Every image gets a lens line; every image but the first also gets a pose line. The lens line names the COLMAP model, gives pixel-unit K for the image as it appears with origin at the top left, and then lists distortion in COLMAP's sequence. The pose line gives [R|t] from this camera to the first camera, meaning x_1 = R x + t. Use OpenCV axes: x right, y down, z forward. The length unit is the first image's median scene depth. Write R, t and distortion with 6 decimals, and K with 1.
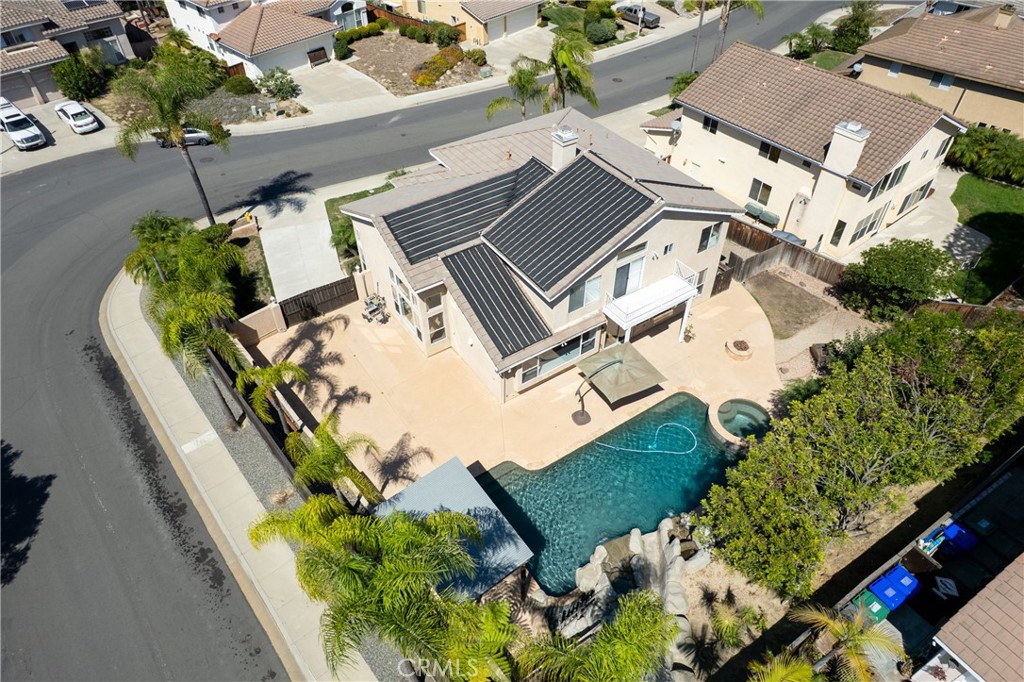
lens RADIAL K [[666.7, 0, 512.0], [0, 666.7, 341.0], [0, 0, 1]] dist [-0.018817, -0.000433]
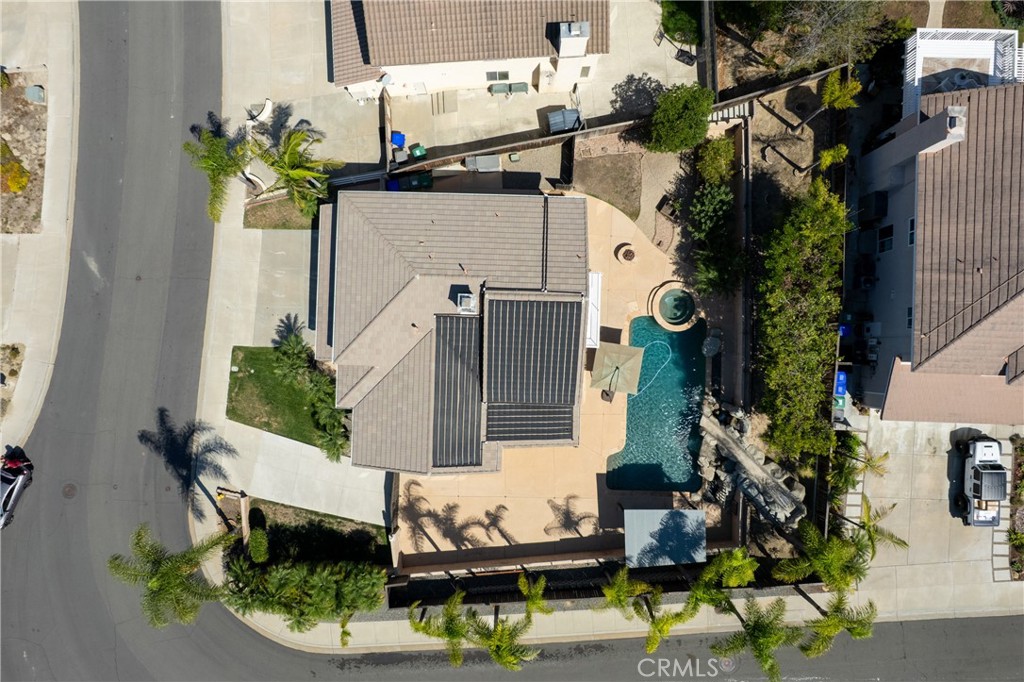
lens RADIAL K [[673.0, 0, 512.0], [0, 673.0, 341.0], [0, 0, 1]] dist [-0.007579, -0.001149]
pose [[0.576028, -0.817293, 0.014958, 0.048686], [0.563921, 0.410566, 0.716540, -0.910176], [-0.591764, -0.404311, 0.697386, 0.132299]]
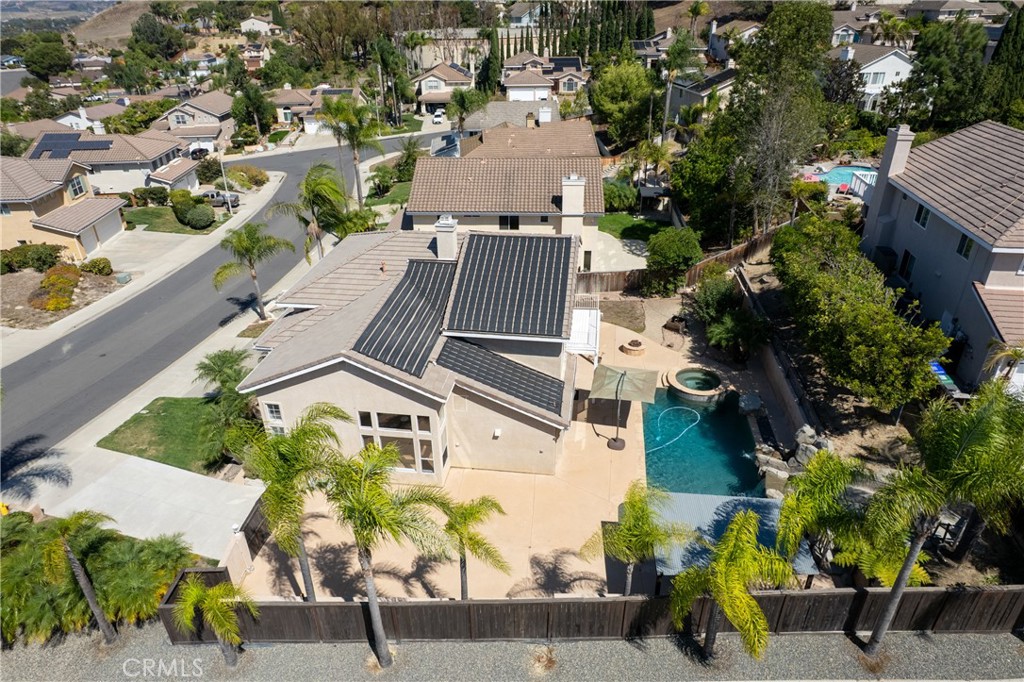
lens RADIAL K [[666.7, 0, 512.0], [0, 666.7, 341.0], [0, 0, 1]] dist [-0.018817, -0.000433]
pose [[0.659102, -0.353912, 0.663575, -0.521788], [0.523275, 0.849554, -0.066646, -0.029250], [-0.540156, 0.391158, 0.745136, 0.220846]]
